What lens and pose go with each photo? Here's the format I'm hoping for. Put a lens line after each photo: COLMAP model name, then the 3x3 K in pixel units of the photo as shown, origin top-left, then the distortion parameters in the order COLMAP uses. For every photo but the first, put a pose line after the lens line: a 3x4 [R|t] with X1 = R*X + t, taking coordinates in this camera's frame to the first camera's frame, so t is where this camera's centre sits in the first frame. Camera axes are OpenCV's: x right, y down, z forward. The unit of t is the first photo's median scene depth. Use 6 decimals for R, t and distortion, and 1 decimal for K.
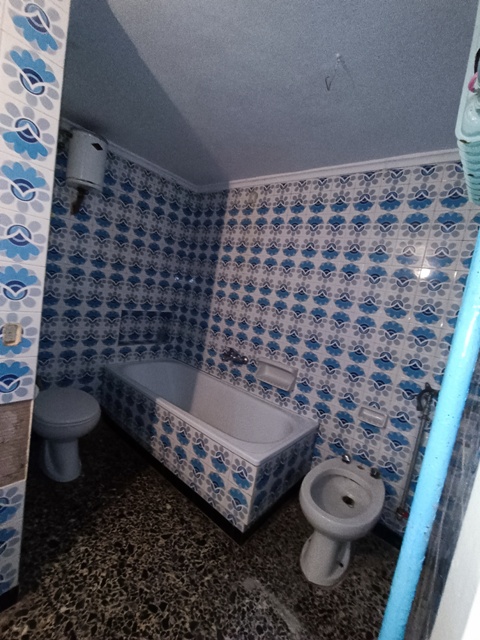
lens RADIAL K [[284.9, 0, 240.0], [0, 284.9, 320.0], [0, 0, 1]] dist [-0.002342, -0.000852]
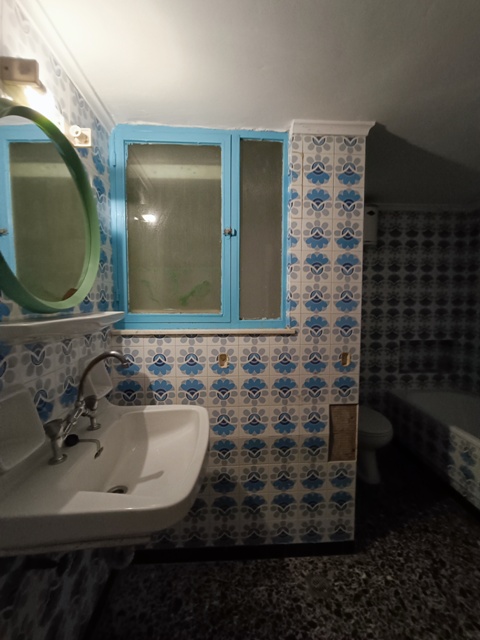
lens RADIAL K [[284.9, 0, 240.0], [0, 284.9, 320.0], [0, 0, 1]] dist [-0.002342, -0.000852]
pose [[0.659860, -0.112225, -0.742961, 0.005385], [0.027823, 0.991755, -0.125095, 0.007829], [0.750873, 0.061873, 0.657542, -0.224377]]
